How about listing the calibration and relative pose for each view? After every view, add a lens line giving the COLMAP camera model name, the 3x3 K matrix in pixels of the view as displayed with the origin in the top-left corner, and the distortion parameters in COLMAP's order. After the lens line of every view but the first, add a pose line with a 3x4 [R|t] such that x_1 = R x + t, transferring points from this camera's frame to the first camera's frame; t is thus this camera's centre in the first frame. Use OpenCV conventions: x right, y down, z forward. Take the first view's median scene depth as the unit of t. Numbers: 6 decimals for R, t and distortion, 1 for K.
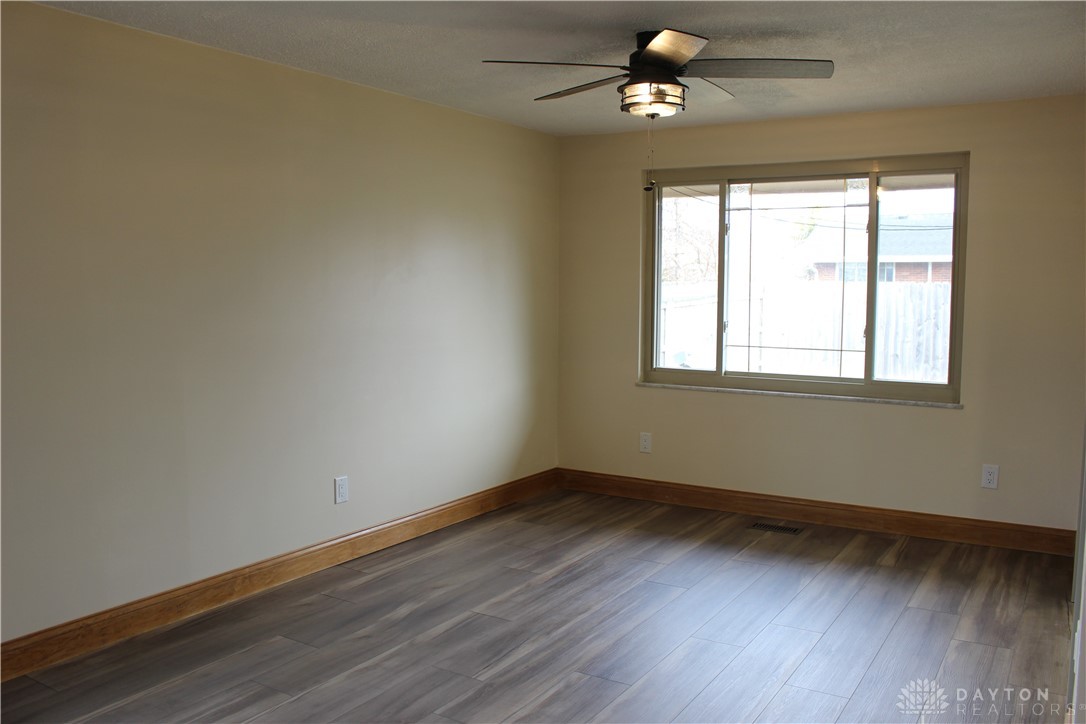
lens RADIAL K [[894.5, 0, 543.0], [0, 894.5, 362.0], [0, 0, 1]] dist [-0.160199, 0.131262]
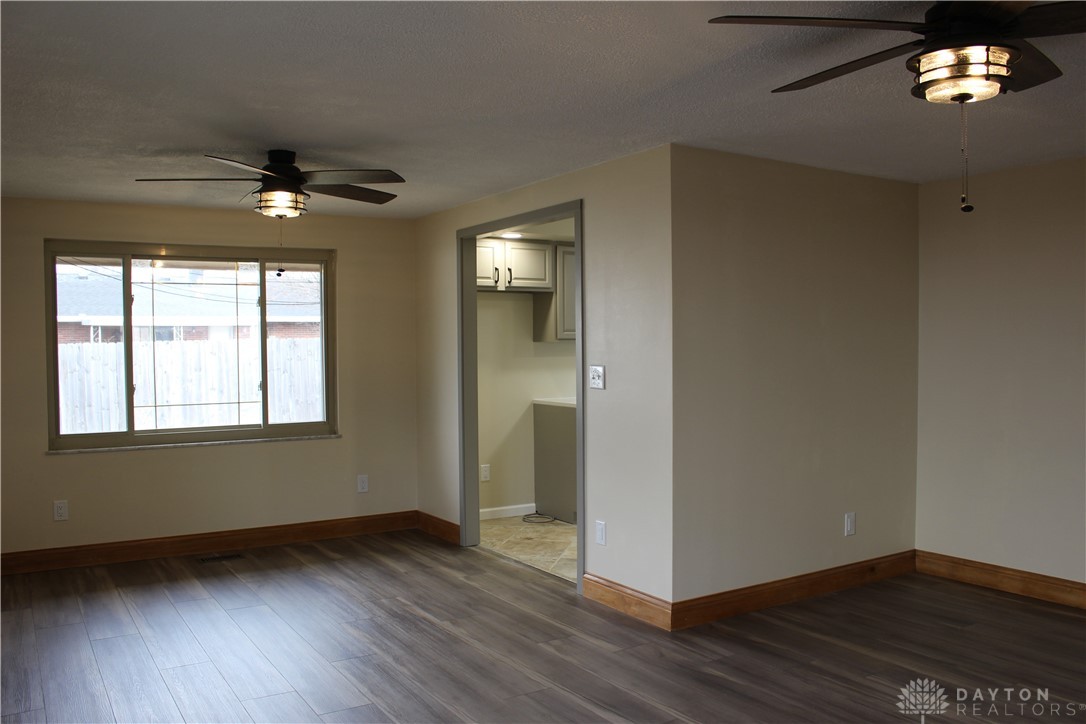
lens RADIAL K [[894.5, 0, 543.0], [0, 894.5, 362.0], [0, 0, 1]] dist [-0.160199, 0.131262]
pose [[0.439395, -0.030213, 0.897786, -0.572619], [0.087275, 0.996142, -0.009192, -0.021668], [-0.894044, 0.082393, 0.440336, 0.091563]]
